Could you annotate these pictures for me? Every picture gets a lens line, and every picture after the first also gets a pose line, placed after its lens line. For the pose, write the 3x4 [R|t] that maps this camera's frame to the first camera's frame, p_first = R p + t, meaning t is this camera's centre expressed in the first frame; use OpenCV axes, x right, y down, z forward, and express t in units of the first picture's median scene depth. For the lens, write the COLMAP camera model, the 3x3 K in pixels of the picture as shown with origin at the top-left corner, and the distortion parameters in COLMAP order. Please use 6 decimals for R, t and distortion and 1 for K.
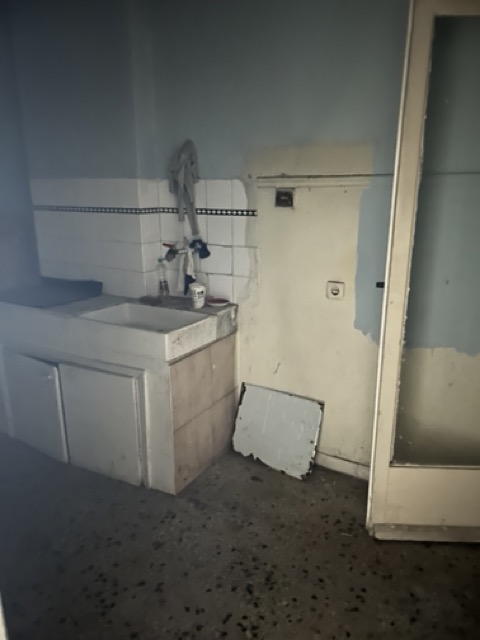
lens RADIAL K [[480.7, 0, 238.3], [0, 480.7, 319.9], [0, 0, 1]] dist [0.047809, -0.050693]
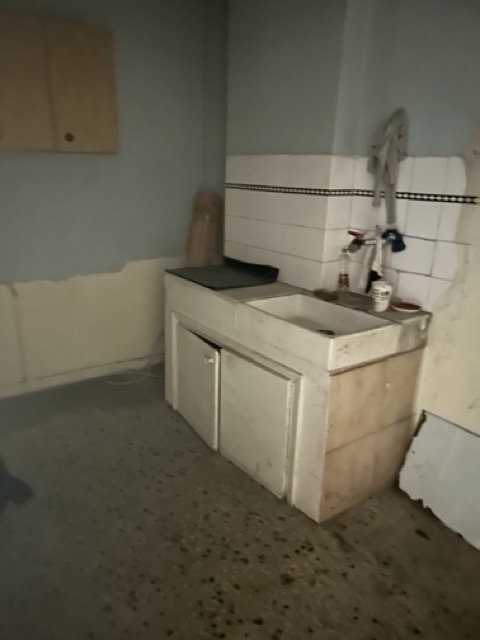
lens RADIAL K [[480.7, 0, 229.5], [0, 480.7, 320.8], [0, 0, 1]] dist [0.047809, -0.050693]
pose [[0.908704, 0.145822, -0.391144, 0.010315], [-0.134330, 0.989310, 0.056748, -0.021367], [0.395238, 0.000975, 0.918578, 0.129166]]
